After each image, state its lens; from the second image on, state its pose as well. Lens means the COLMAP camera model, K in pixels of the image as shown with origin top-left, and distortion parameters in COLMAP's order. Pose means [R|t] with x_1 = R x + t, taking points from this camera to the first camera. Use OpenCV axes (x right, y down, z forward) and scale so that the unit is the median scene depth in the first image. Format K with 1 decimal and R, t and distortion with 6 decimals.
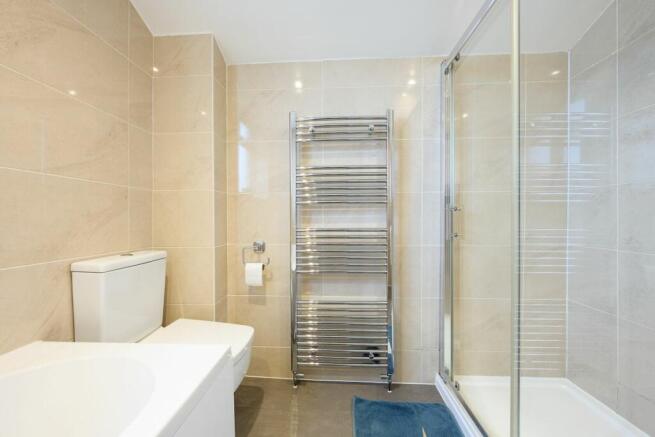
lens RADIAL K [[257.1, 0, 328.5], [0, 257.1, 221.5], [0, 0, 1]] dist [-0.004539, -0.000124]
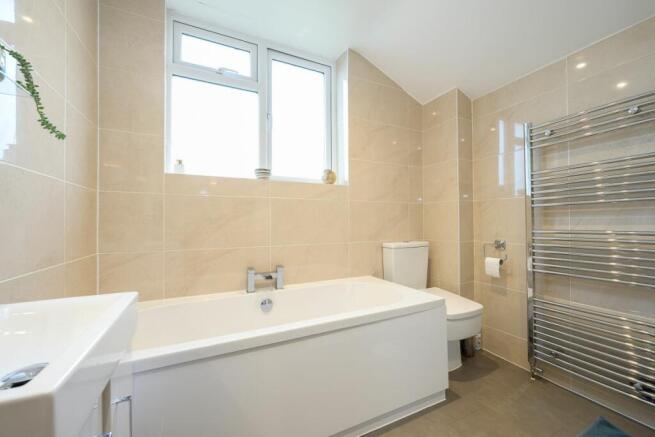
lens RADIAL K [[257.1, 0, 328.1], [0, 257.1, 220.3], [0, 0, 1]] dist [-0.004539, -0.000124]
pose [[0.474177, -0.008145, -0.880392, 0.407618], [0.002890, 0.999966, -0.007694, -0.006765], [0.880425, 0.001104, 0.474185, -0.252767]]
